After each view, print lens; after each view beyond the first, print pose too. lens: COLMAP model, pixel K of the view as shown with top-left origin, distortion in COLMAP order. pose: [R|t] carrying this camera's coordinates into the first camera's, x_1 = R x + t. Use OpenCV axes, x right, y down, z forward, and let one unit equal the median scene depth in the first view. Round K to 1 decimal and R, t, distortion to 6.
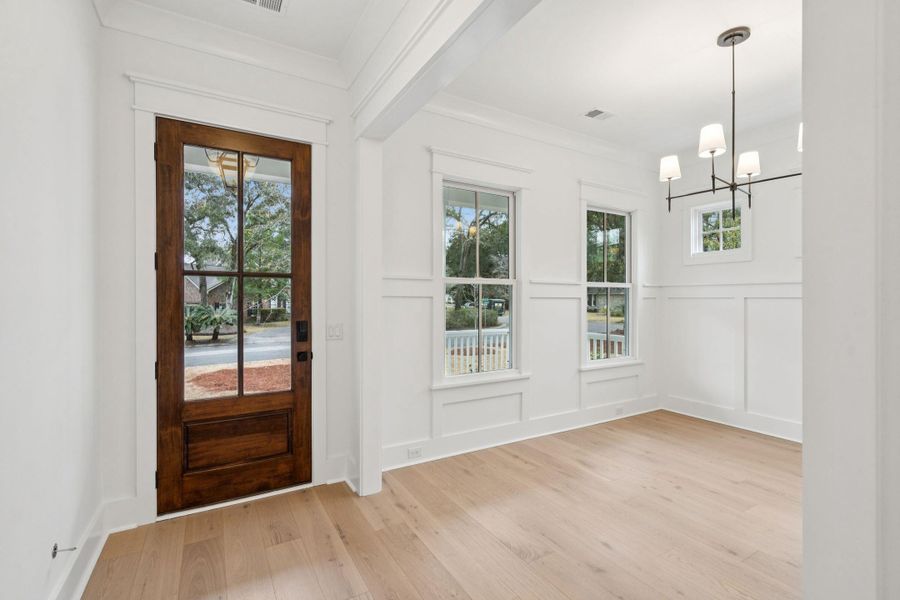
lens RADIAL K [[409.4, 0, 452.7], [0, 409.4, 298.0], [0, 0, 1]] dist [-0.001499, 0.002524]
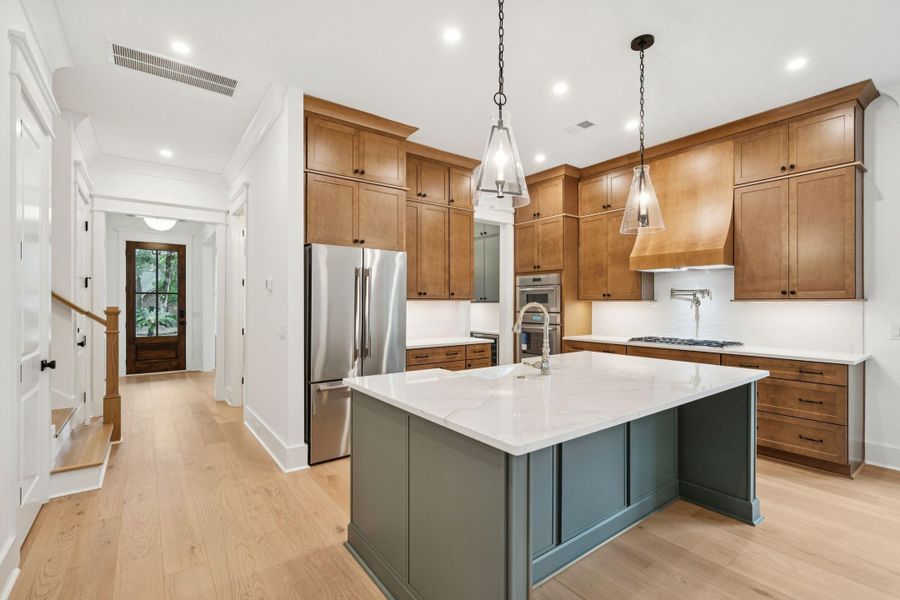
lens RADIAL K [[409.4, 0, 451.2], [0, 409.4, 301.8], [0, 0, 1]] dist [-0.001499, 0.002524]
pose [[0.994218, 0.000601, 0.107382, 1.155122], [-0.000494, 0.999999, -0.001028, 0.002786], [-0.107382, 0.000969, 0.994217, -1.956903]]
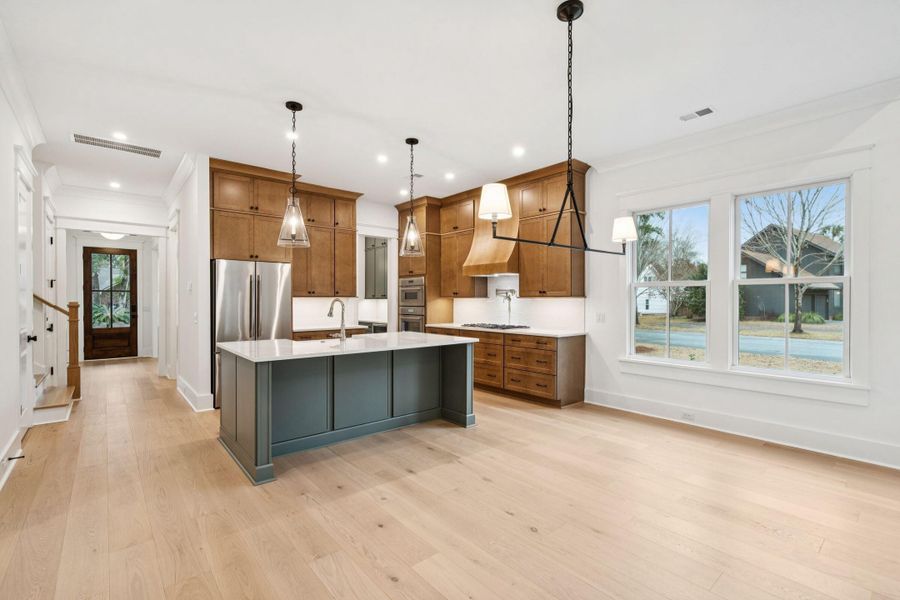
lens RADIAL K [[409.4, 0, 449.5], [0, 409.4, 300.8], [0, 0, 1]] dist [-0.001499, 0.002524]
pose [[0.986200, -0.000891, 0.165557, 1.576989], [-0.000063, 0.999983, 0.005756, 0.001422], [-0.165560, -0.005687, 0.986183, -2.629667]]
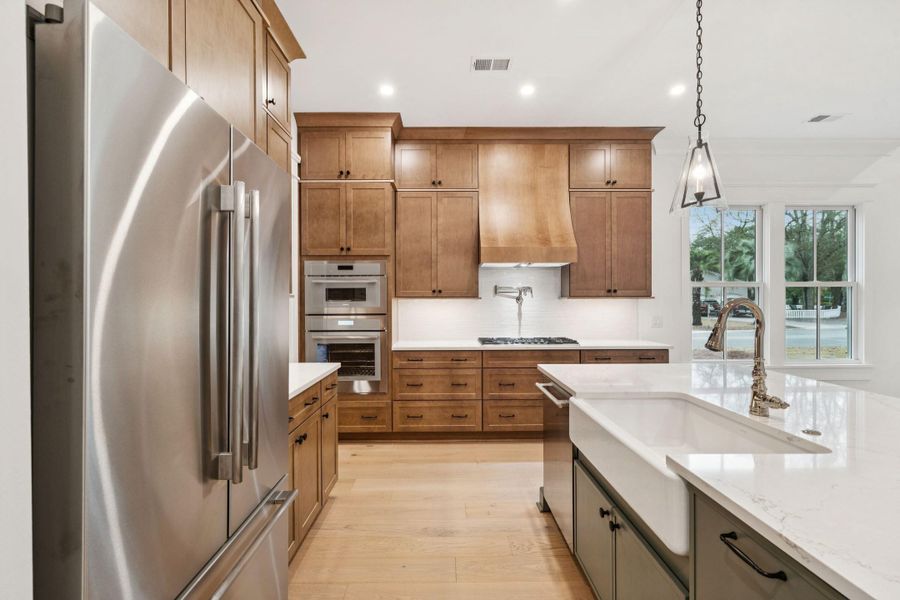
lens RADIAL K [[445.9, 0, 448.0], [0, 445.9, 299.4], [0, 0, 1]] dist [0.006567, -0.000050]
pose [[0.488769, 0.002236, 0.872410, 0.660681], [0.002154, 0.999991, -0.003769, 0.006497], [-0.872411, 0.003721, 0.488760, -1.081408]]
